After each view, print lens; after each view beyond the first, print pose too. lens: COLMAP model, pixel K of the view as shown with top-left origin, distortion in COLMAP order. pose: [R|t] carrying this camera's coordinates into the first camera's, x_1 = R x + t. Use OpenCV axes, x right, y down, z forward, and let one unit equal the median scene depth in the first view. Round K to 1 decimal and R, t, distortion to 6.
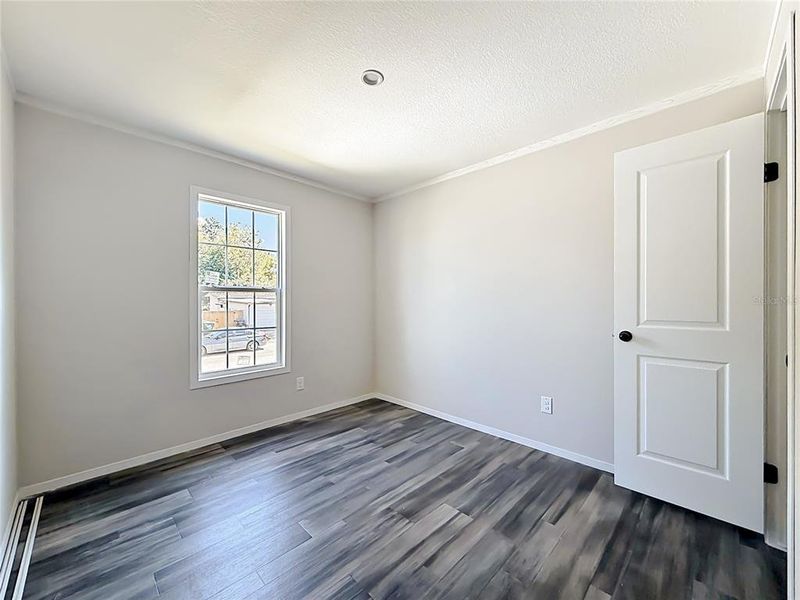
lens RADIAL K [[320.9, 0, 397.9], [0, 320.9, 307.0], [0, 0, 1]] dist [-0.002781, 0.001056]
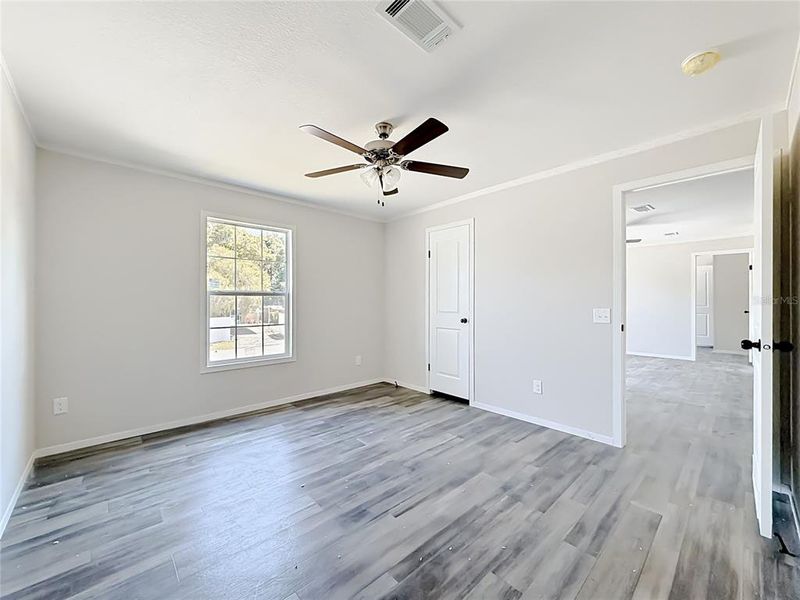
lens RADIAL K [[318.4, 0, 395.5], [0, 318.4, 300.5], [0, 0, 1]] dist [-0.000563, 0.000044]
pose [[0.998876, -0.001437, -0.047376, 0.394217], [0.000043, 0.999567, -0.029414, 0.003104], [0.047398, 0.029379, 0.998444, -0.041122]]
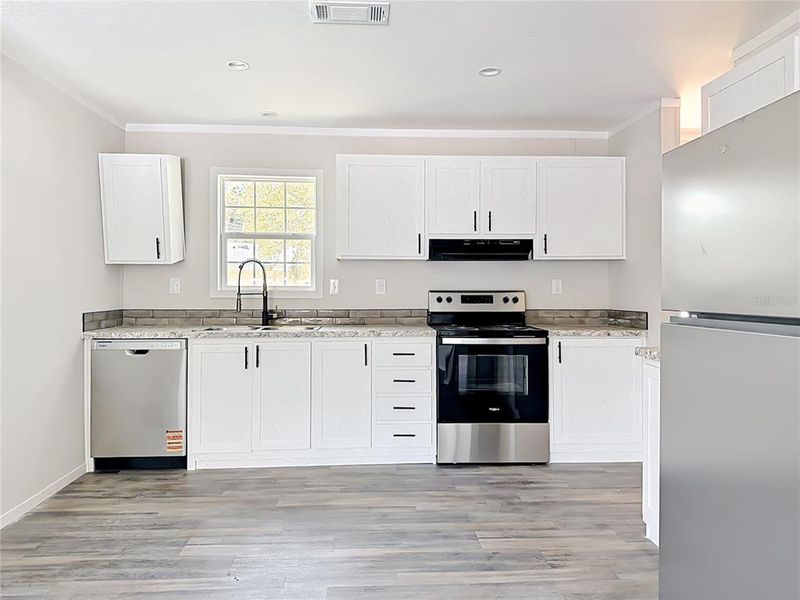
lens RADIAL K [[570.2, 0, 390.2], [0, 570.2, 286.9], [0, 0, 1]] dist [0.040528, -0.054947]
pose [[-0.740216, 0.007799, 0.672323, -0.924028], [0.019357, 0.999765, 0.009714, -0.020274], [-0.672090, 0.020205, -0.740194, 1.342616]]
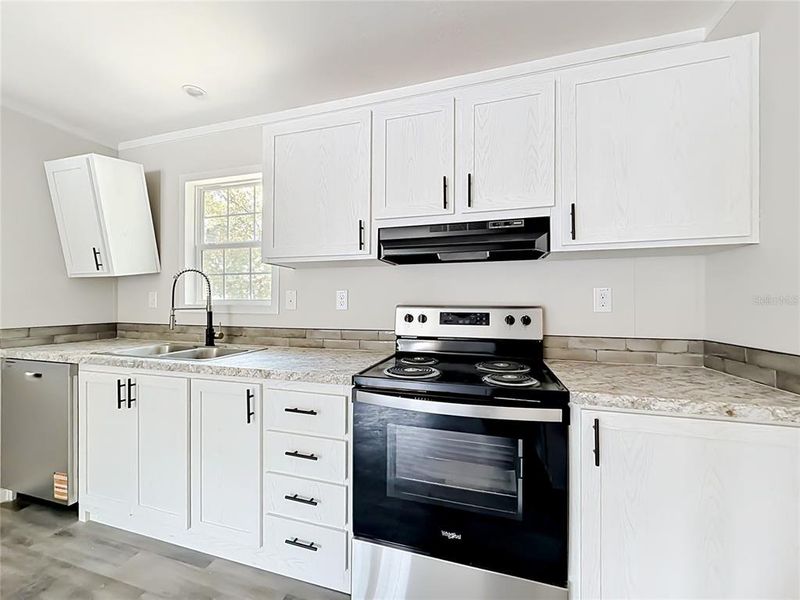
lens RADIAL K [[320.9, 0, 394.9], [0, 320.9, 301.6], [0, 0, 1]] dist [-0.002781, 0.001056]
pose [[-0.474829, 0.006718, 0.880052, -0.418417], [0.023128, 0.999721, 0.004848, 0.000430], [-0.879774, 0.022656, -0.474852, 0.219471]]
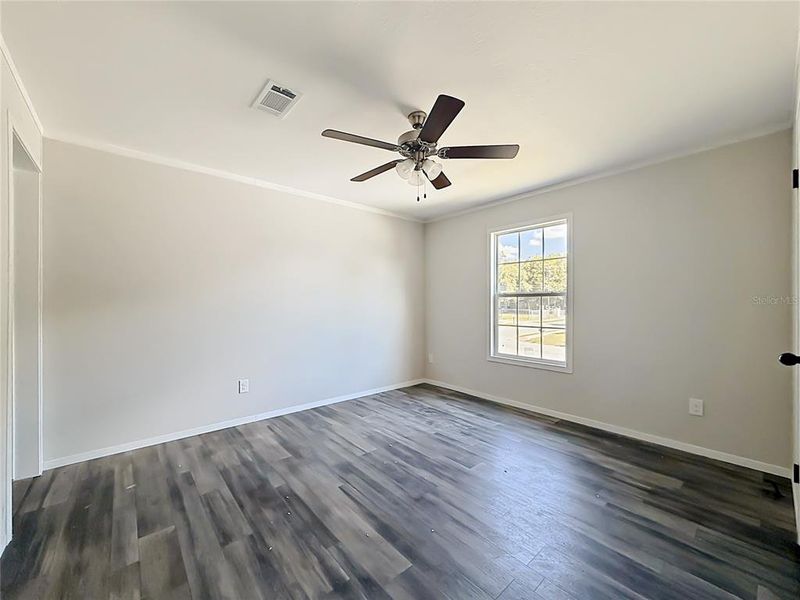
lens RADIAL K [[318.4, 0, 401.7], [0, 318.4, 300.2], [0, 0, 1]] dist [-0.000563, 0.000044]
pose [[-0.062215, -0.007434, -0.998035, 1.242335], [-0.024899, 0.999673, -0.005894, -0.023138], [0.997752, 0.024483, -0.062380, 0.954936]]
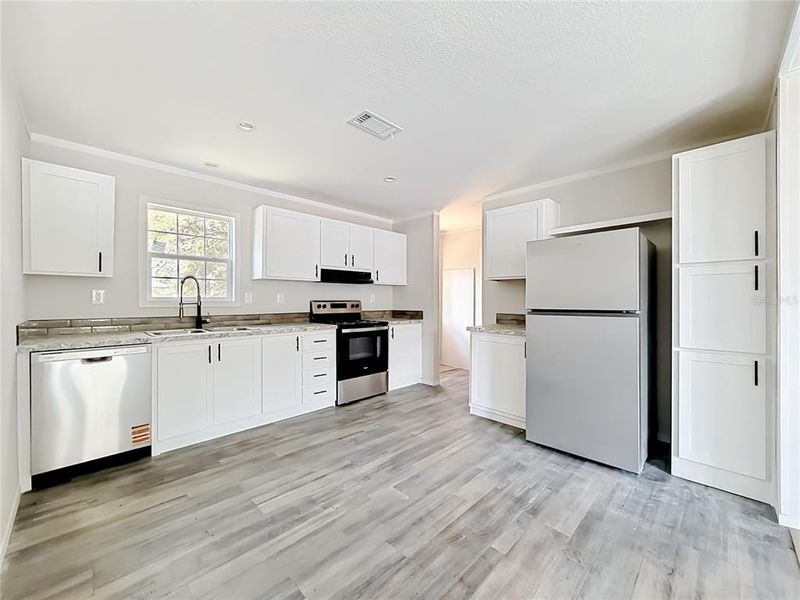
lens RADIAL K [[320.9, 0, 394.0], [0, 320.9, 300.9], [0, 0, 1]] dist [-0.002781, 0.001056]
pose [[-0.999861, 0.004741, 0.015976, -0.204621], [0.005162, 0.999637, 0.026457, -0.029492], [-0.015844, 0.026536, -0.999522, 1.556479]]
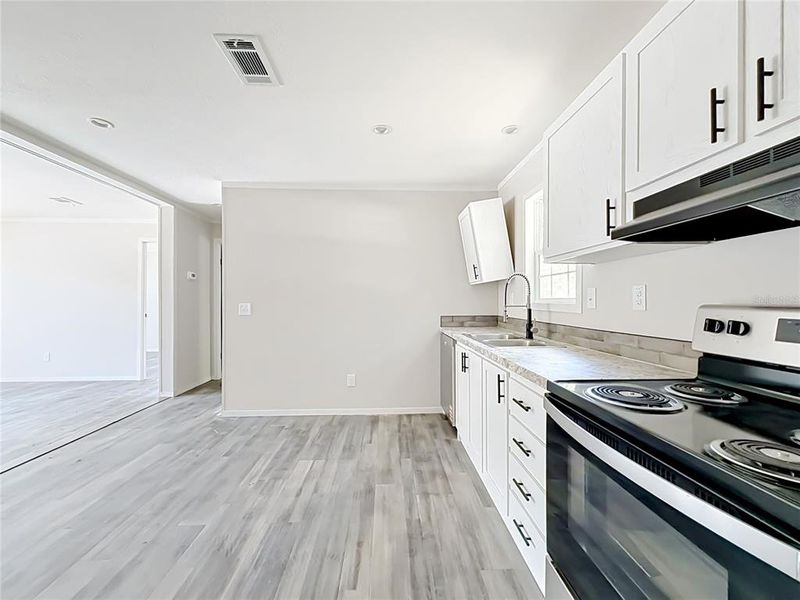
lens RADIAL K [[320.9, 0, 400.2], [0, 320.9, 299.5], [0, 0, 1]] dist [-0.002781, 0.001056]
pose [[0.672926, 0.005958, 0.739686, -0.432464], [0.017326, 0.999566, -0.023813, 0.007737], [-0.739507, 0.028841, 0.672531, -0.140451]]
